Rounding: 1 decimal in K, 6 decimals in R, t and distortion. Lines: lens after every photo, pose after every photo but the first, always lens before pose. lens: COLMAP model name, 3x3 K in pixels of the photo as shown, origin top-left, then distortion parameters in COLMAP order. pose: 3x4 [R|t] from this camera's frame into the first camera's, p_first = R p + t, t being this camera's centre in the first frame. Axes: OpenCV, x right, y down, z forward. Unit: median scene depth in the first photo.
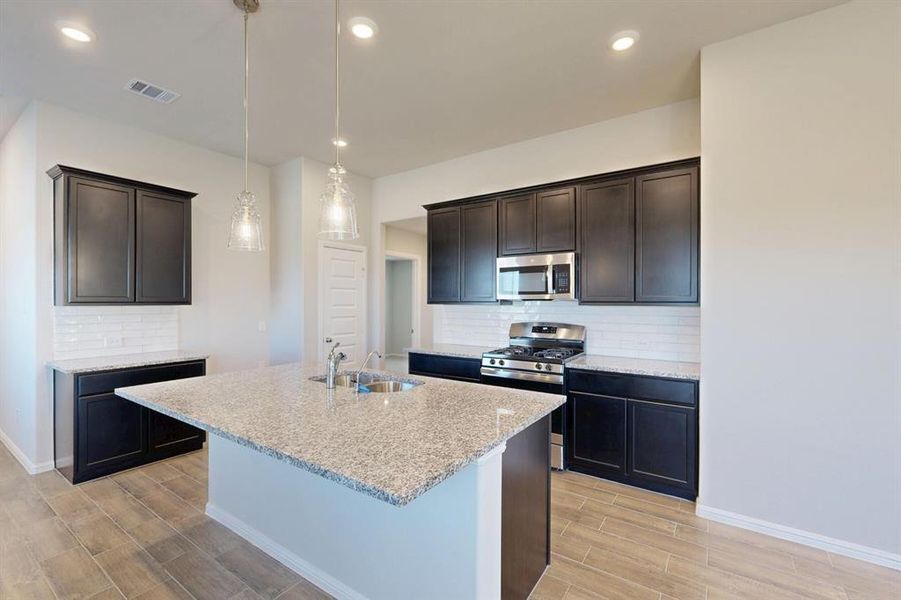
lens RADIAL K [[390.3, 0, 450.2], [0, 390.3, 302.5], [0, 0, 1]] dist [0.000223, 0.000104]
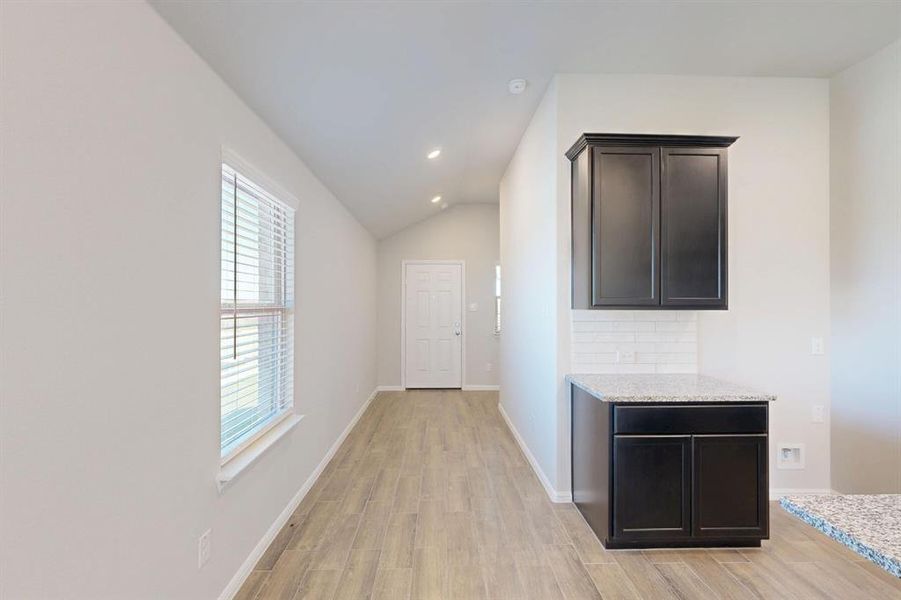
lens RADIAL K [[390.3, 0, 450.2], [0, 390.3, 302.5], [0, 0, 1]] dist [0.000223, 0.000104]
pose [[0.593766, 0.000329, -0.804638, -0.462537], [-0.005143, 0.999981, -0.003386, -0.001667], [0.804621, 0.006149, 0.593756, 0.267169]]
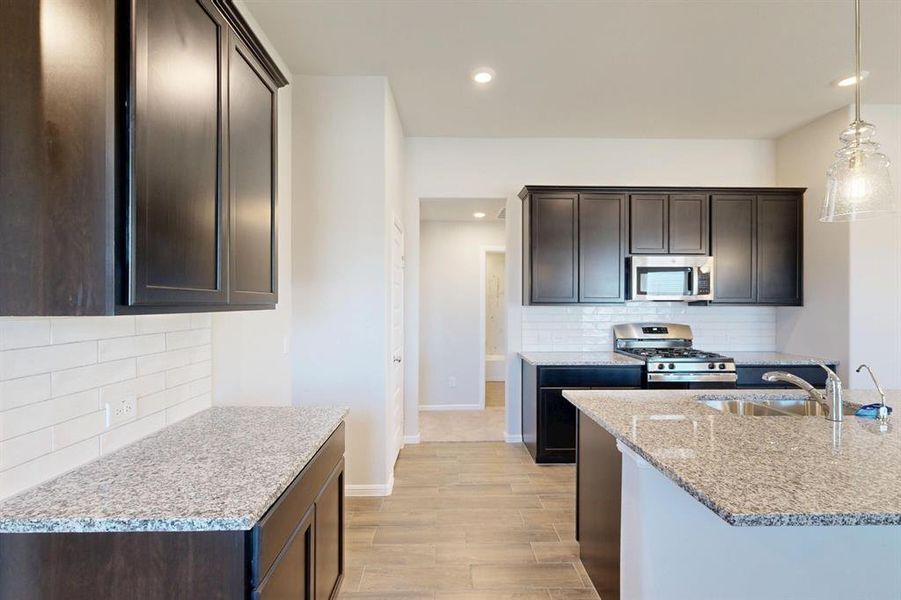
lens RADIAL K [[390.3, 0, 450.2], [0, 390.3, 302.5], [0, 0, 1]] dist [0.000223, 0.000104]
pose [[0.809595, 0.000722, 0.586989, -0.859336], [0.001334, 0.999994, -0.003069, -0.000035], [-0.586988, 0.003268, 0.809589, 0.541154]]
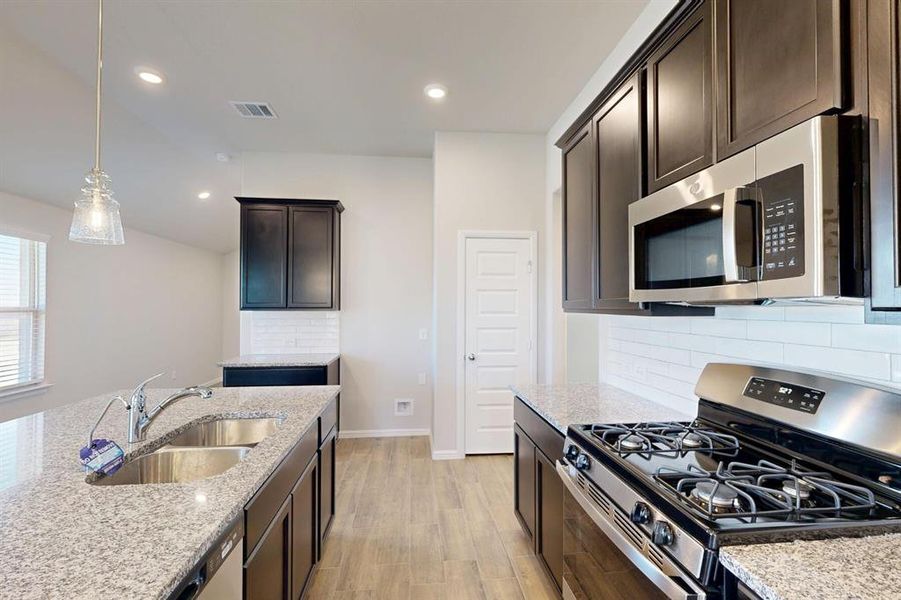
lens RADIAL K [[390.3, 0, 450.2], [0, 390.3, 302.5], [0, 0, 1]] dist [0.000223, 0.000104]
pose [[0.653442, -0.008598, -0.756927, 0.339813], [-0.003640, 0.999888, -0.014499, -0.001167], [0.756967, 0.012229, 0.653338, 0.628379]]
